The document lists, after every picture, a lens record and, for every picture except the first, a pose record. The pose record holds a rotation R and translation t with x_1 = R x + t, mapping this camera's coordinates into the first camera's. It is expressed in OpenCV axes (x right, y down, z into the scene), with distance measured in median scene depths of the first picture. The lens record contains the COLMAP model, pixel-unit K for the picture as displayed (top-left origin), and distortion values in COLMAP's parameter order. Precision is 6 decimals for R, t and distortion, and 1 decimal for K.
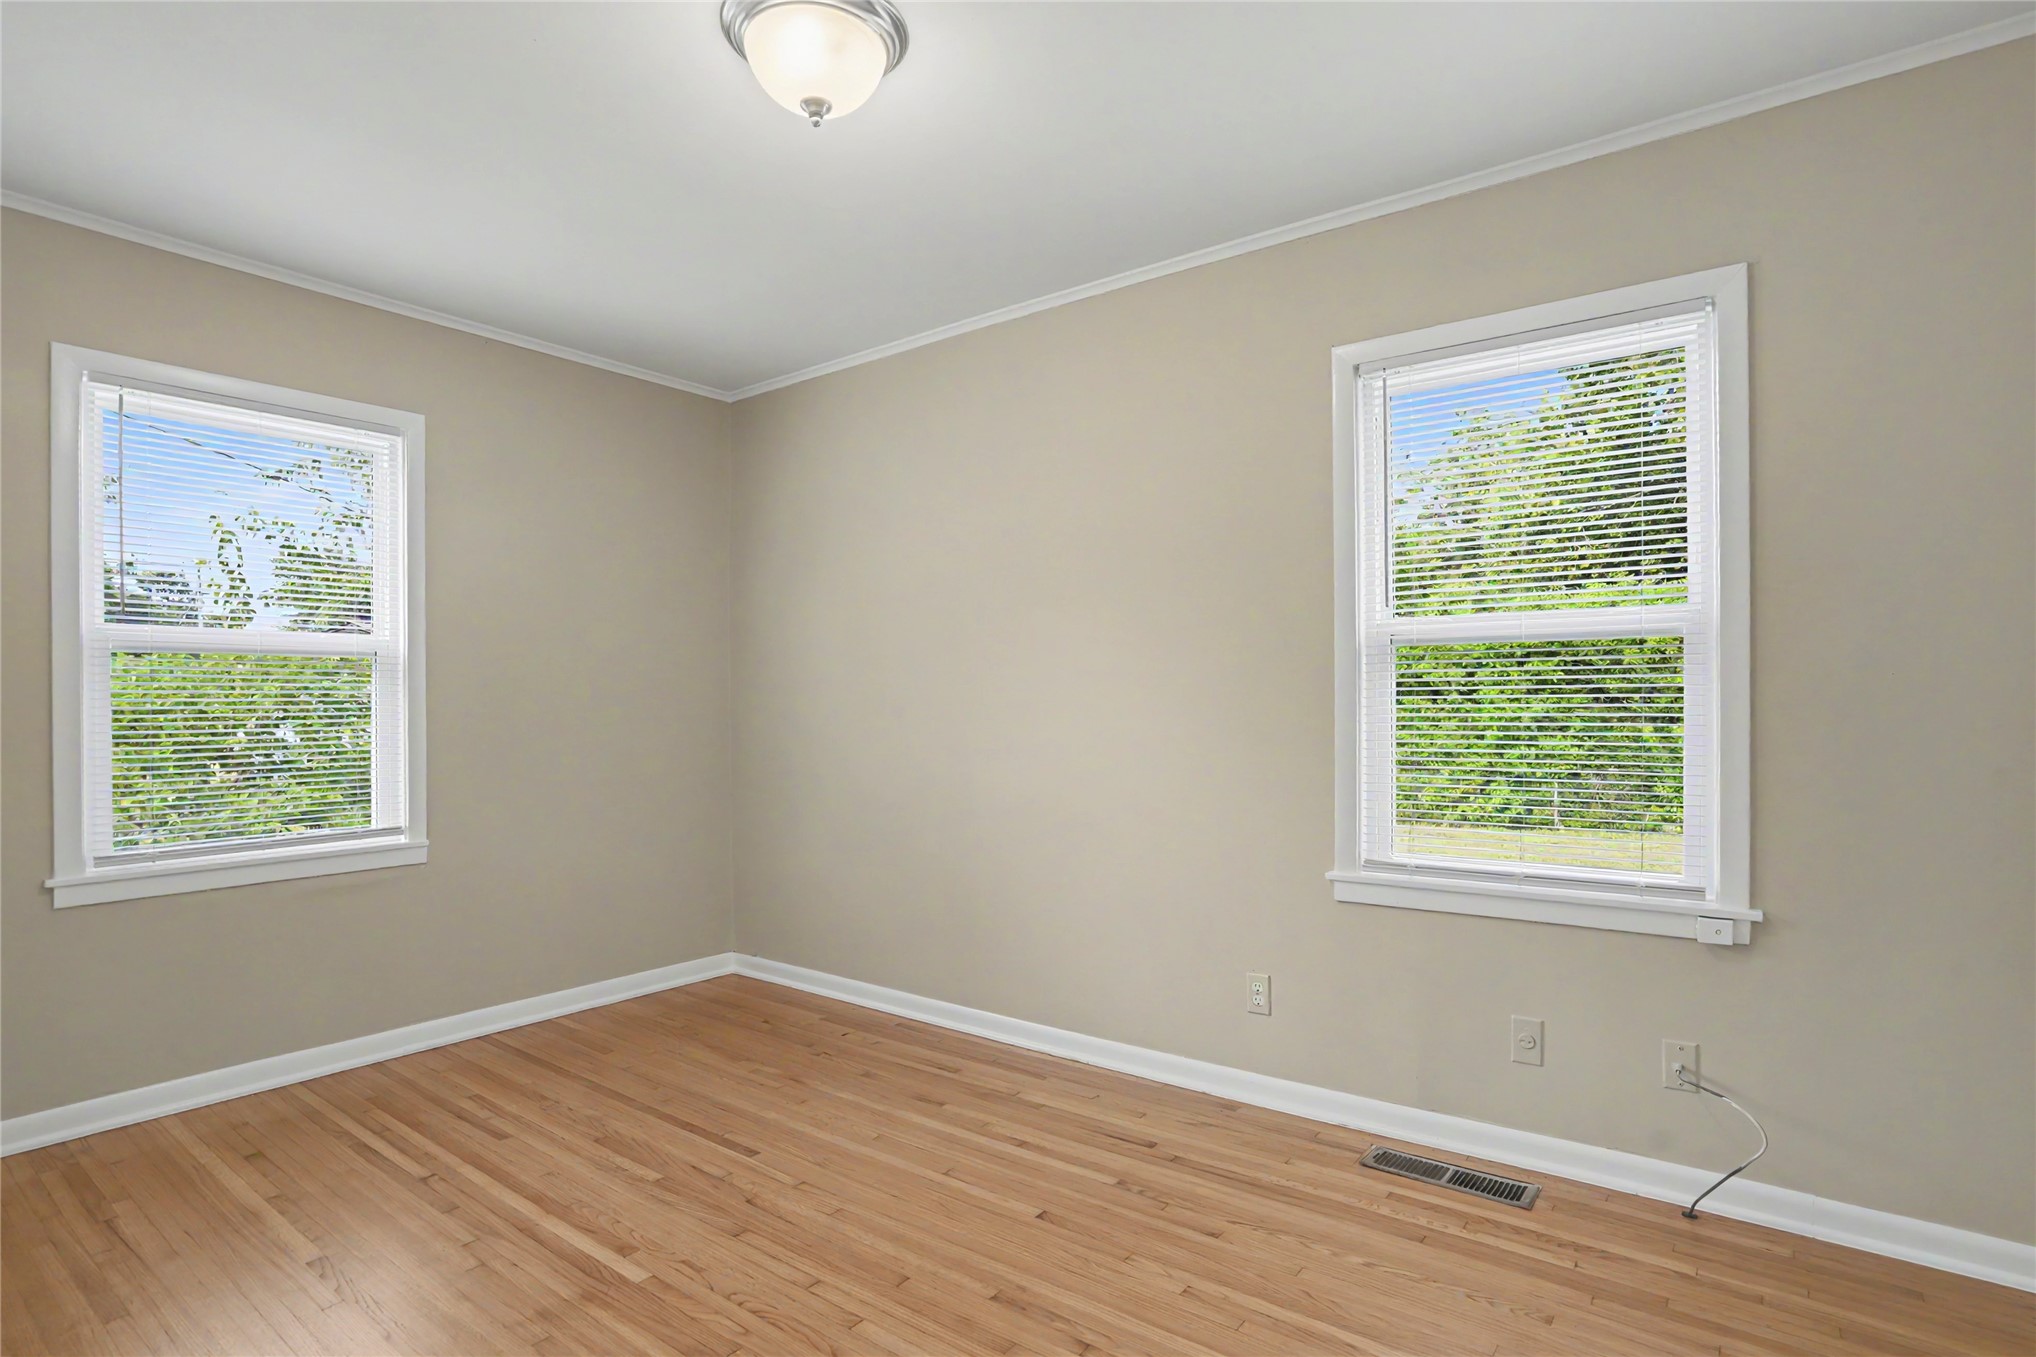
lens RADIAL K [[1090.1, 0, 1017.8], [0, 1090.1, 693.3], [0, 0, 1]] dist [-0.003998, 0.014982]
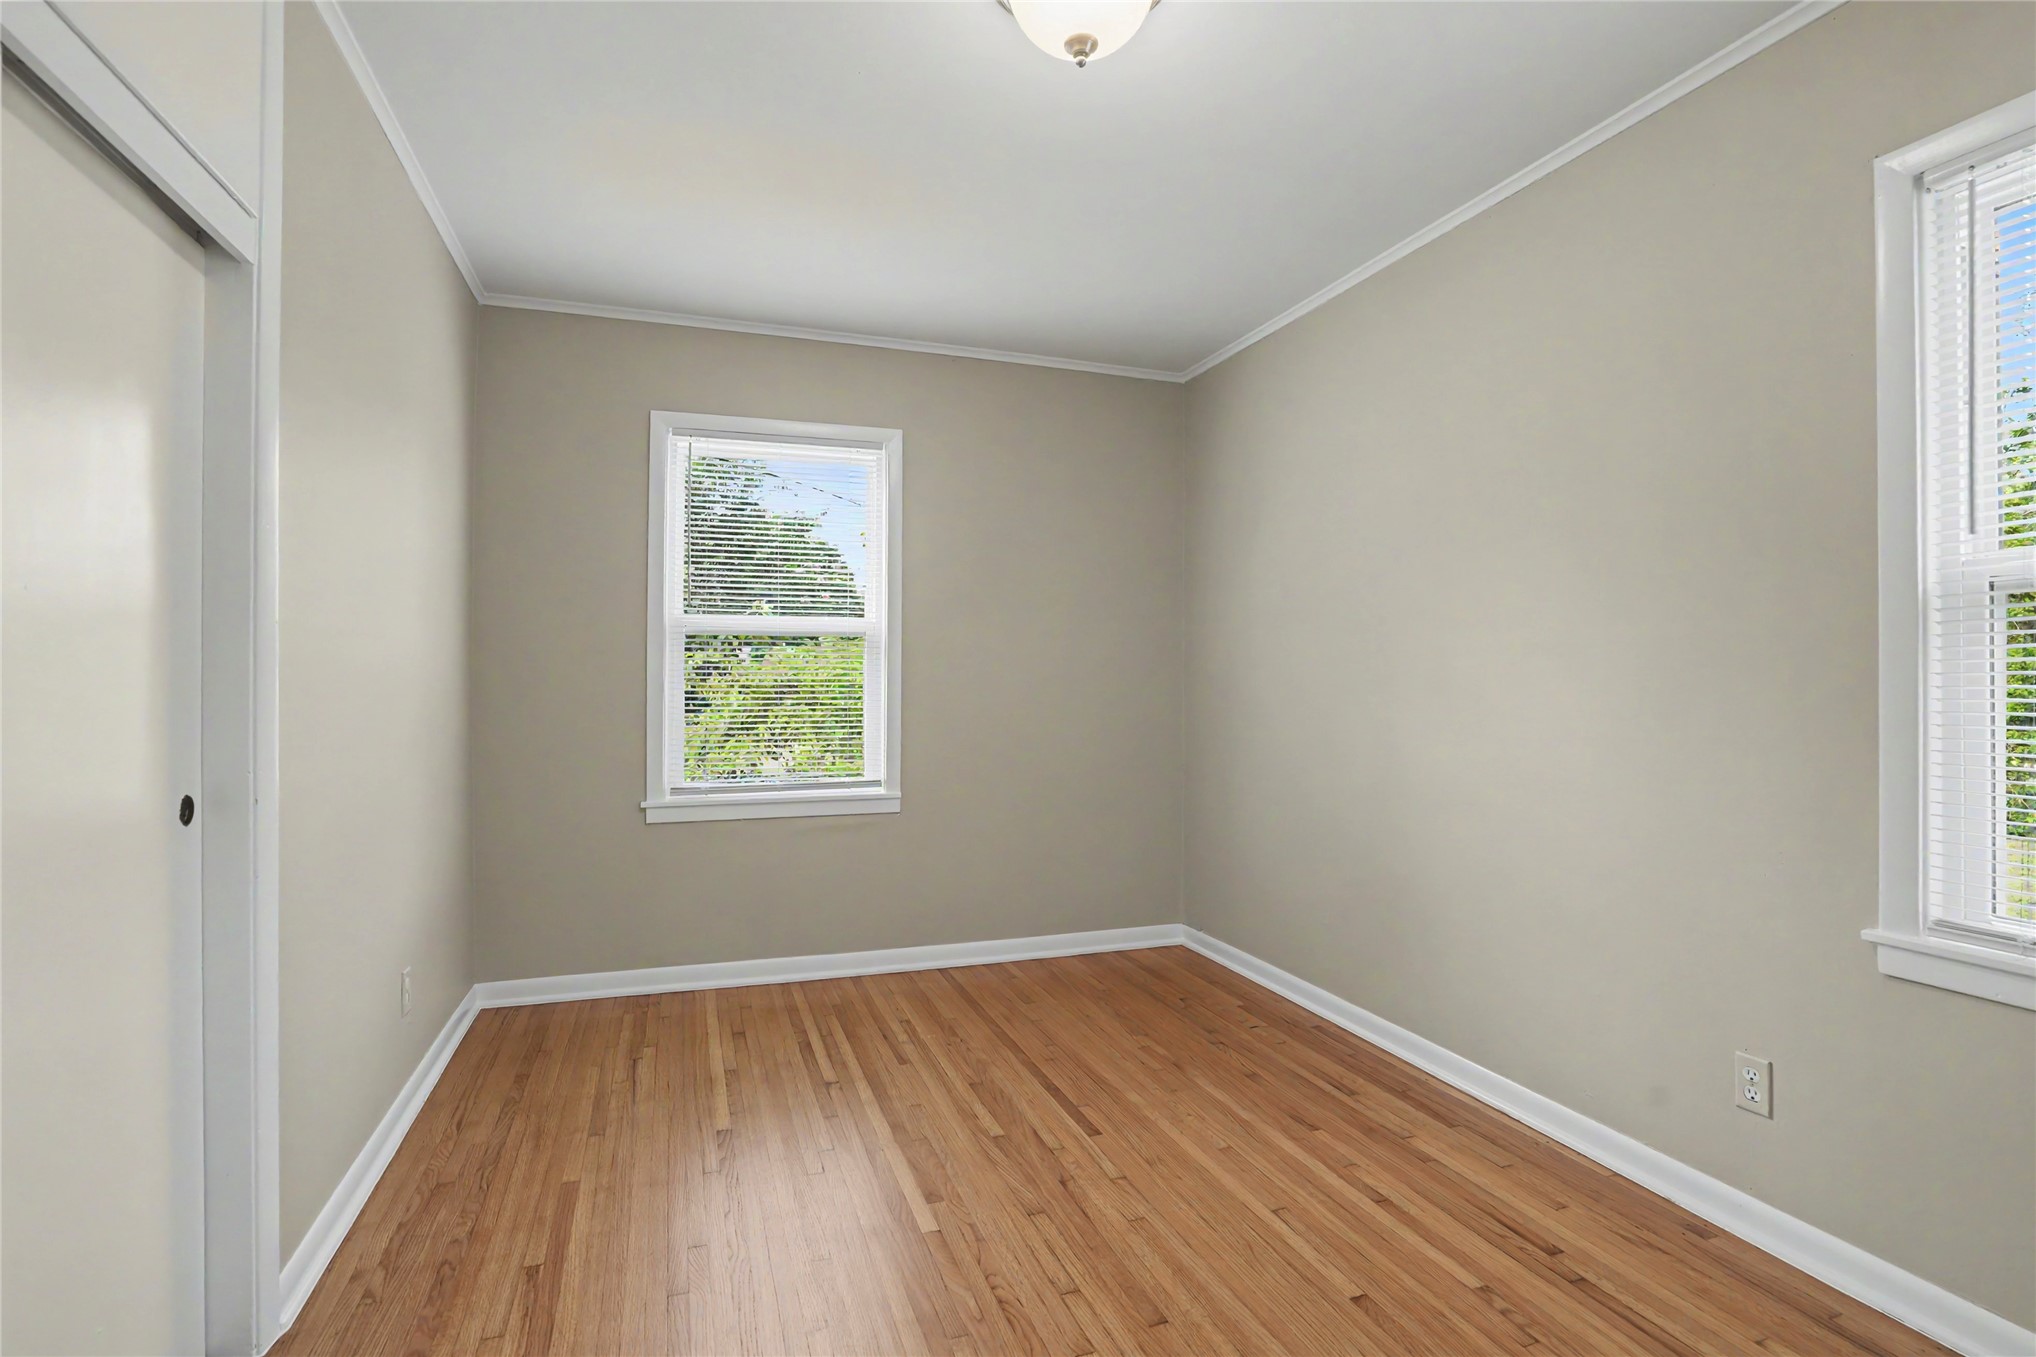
lens RADIAL K [[1024.6, 0, 1002.9], [0, 1024.6, 664.9], [0, 0, 1]] dist [-0.005899, 0.010170]
pose [[0.836643, -0.000365, -0.547748, 0.185168], [-0.003535, 0.999975, -0.006066, 0.004487], [0.547736, 0.007012, 0.836622, 0.167568]]
